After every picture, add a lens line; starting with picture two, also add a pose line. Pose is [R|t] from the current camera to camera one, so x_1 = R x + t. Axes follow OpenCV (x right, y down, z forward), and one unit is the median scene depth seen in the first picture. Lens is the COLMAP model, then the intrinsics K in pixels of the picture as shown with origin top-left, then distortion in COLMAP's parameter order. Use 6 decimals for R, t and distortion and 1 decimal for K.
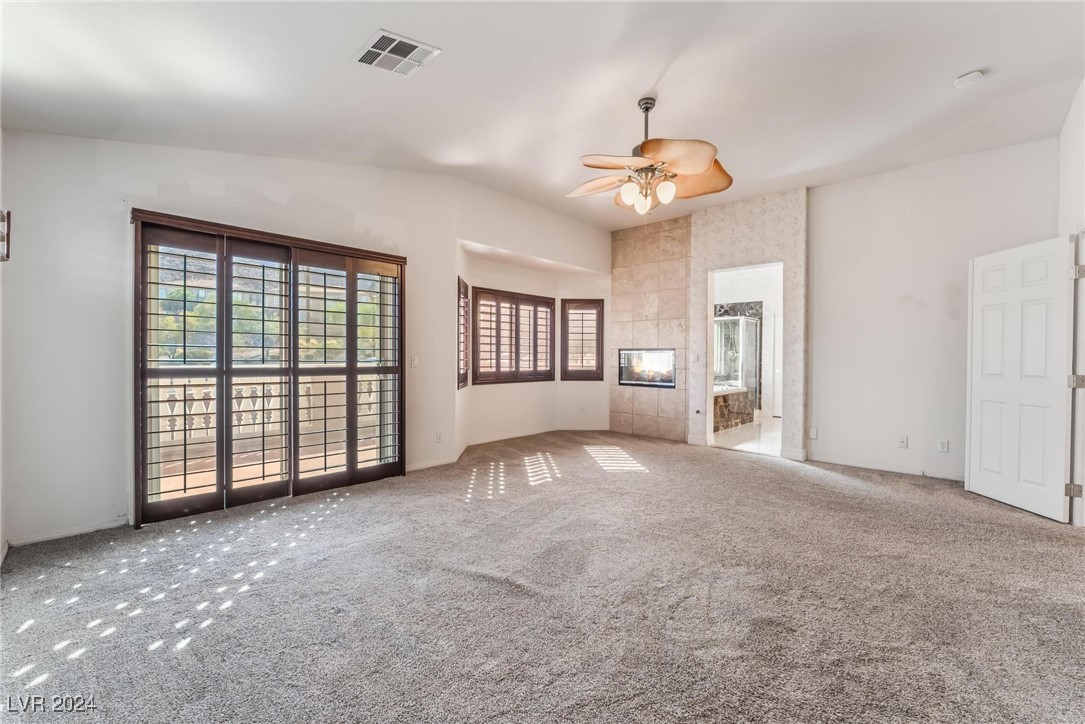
lens RADIAL K [[452.1, 0, 531.0], [0, 452.1, 352.3], [0, 0, 1]] dist [-0.012450, -0.000114]
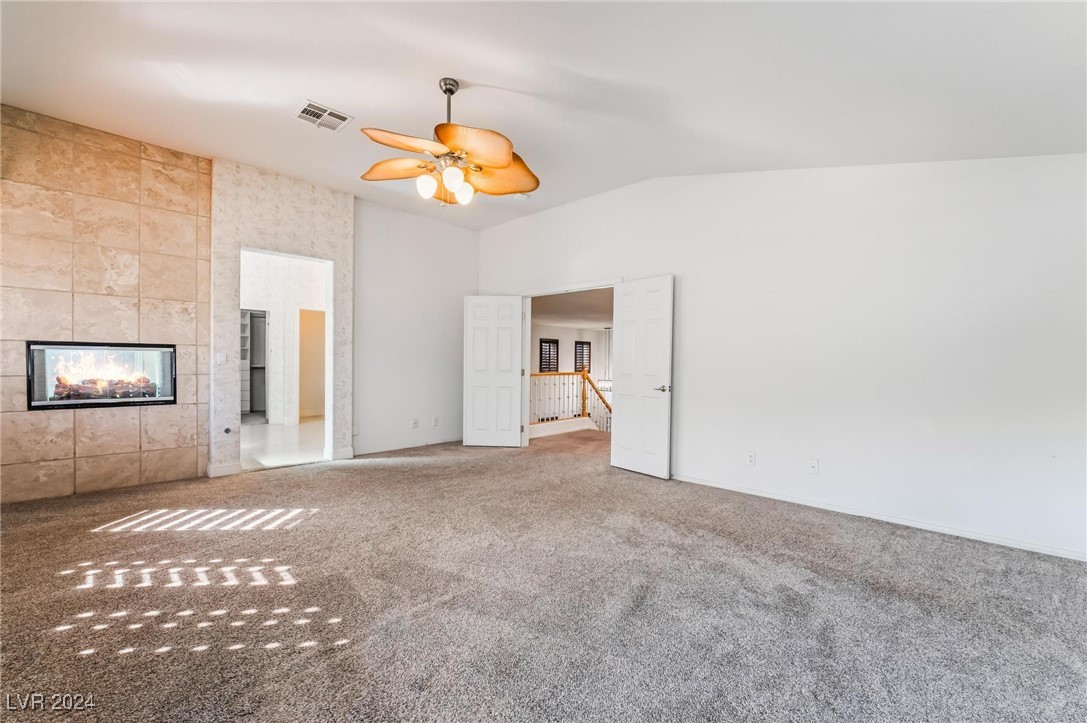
lens RADIAL K [[477.6, 0, 543.5], [0, 477.6, 361.5], [0, 0, 1]] dist [-0.001500, -0.000153]
pose [[-0.033915, -0.010902, 0.999365, -0.483733], [-0.021803, 0.999711, 0.010166, -0.003166], [-0.999187, -0.021445, -0.034143, 0.553615]]
